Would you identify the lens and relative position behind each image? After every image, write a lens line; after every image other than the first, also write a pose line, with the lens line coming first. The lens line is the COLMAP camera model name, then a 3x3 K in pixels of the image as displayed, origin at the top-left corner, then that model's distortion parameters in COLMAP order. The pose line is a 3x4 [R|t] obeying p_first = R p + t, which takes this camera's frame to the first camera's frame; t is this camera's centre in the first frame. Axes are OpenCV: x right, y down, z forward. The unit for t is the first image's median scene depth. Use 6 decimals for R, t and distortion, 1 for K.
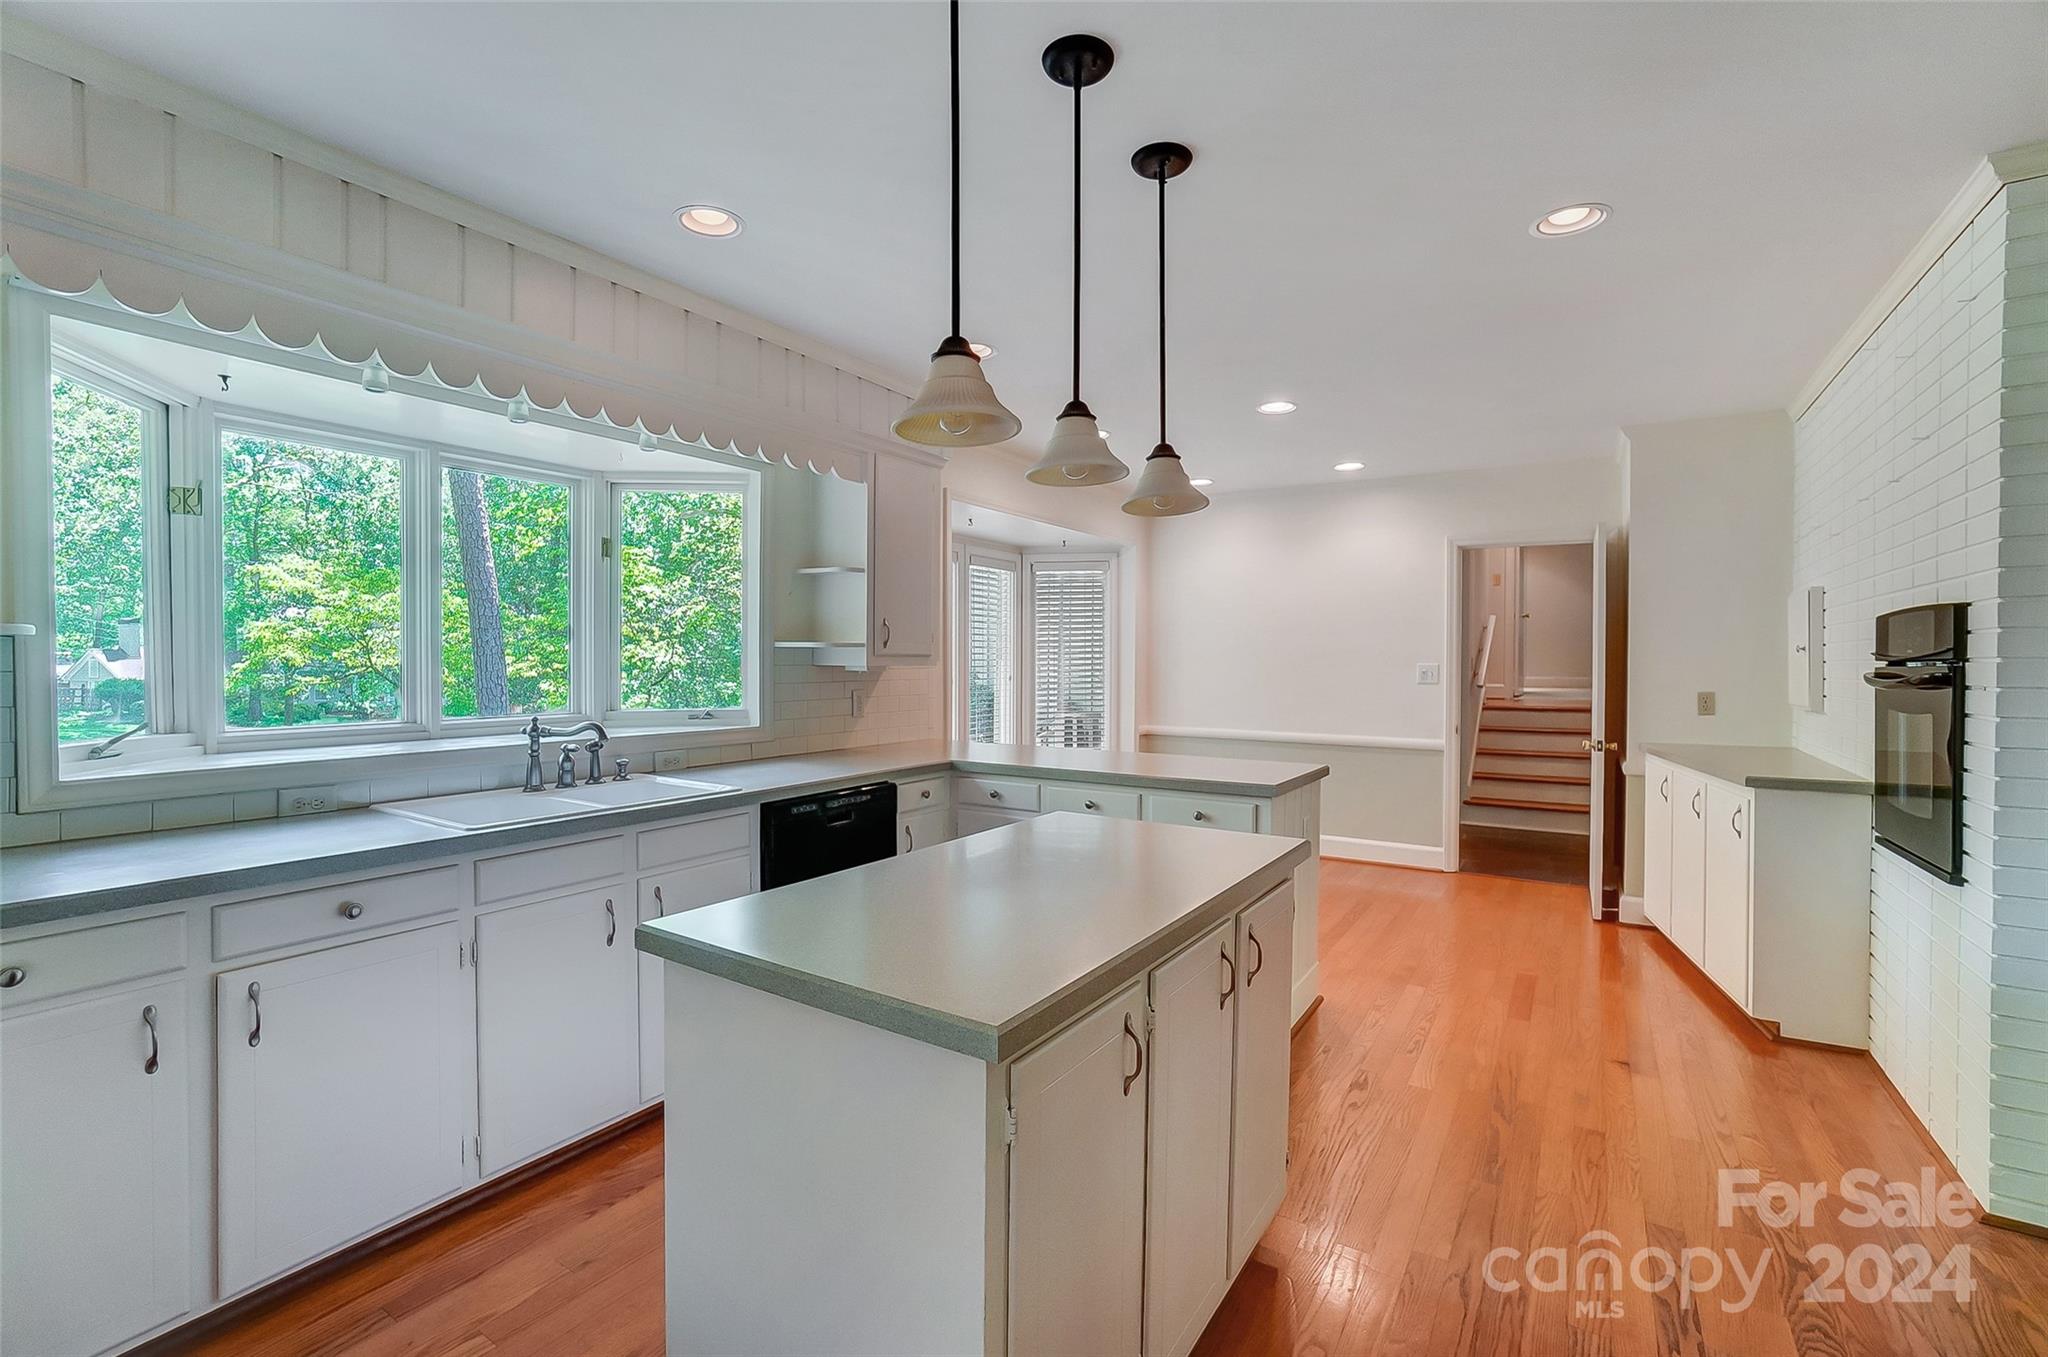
lens RADIAL K [[910.1, 0, 1012.6], [0, 910.1, 672.0], [0, 0, 1]] dist [-0.044431, 0.021739]
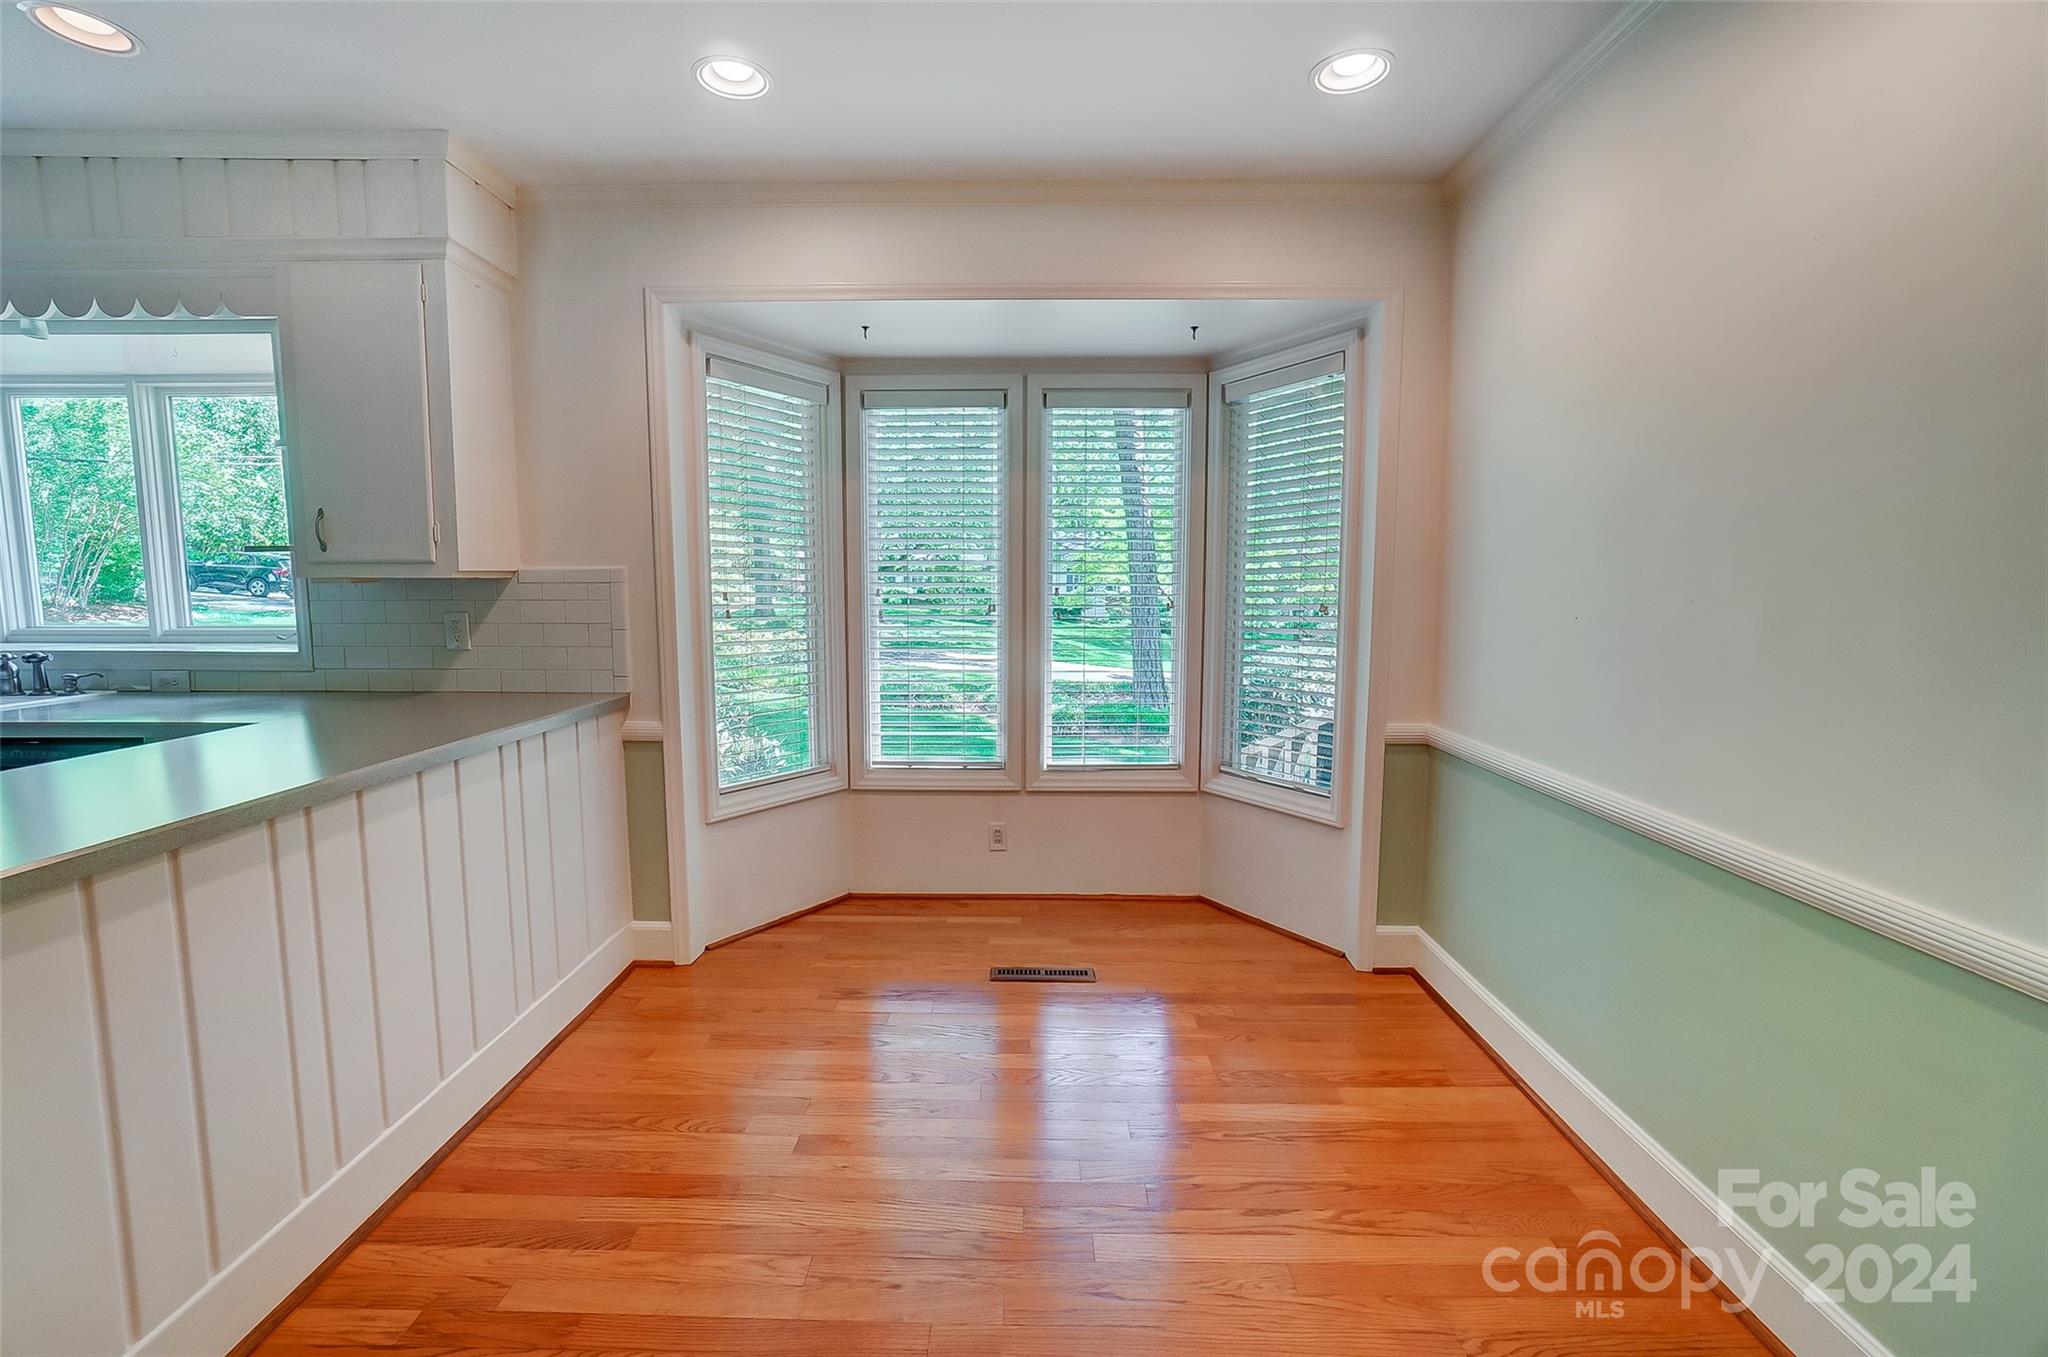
lens RADIAL K [[910.1, 0, 1012.6], [0, 910.1, 672.0], [0, 0, 1]] dist [-0.044431, 0.021739]
pose [[0.523212, 0.083710, -0.848081, 0.866313], [-0.011065, 0.995747, 0.091459, -0.003897], [0.852131, -0.038468, 0.521913, 1.309727]]
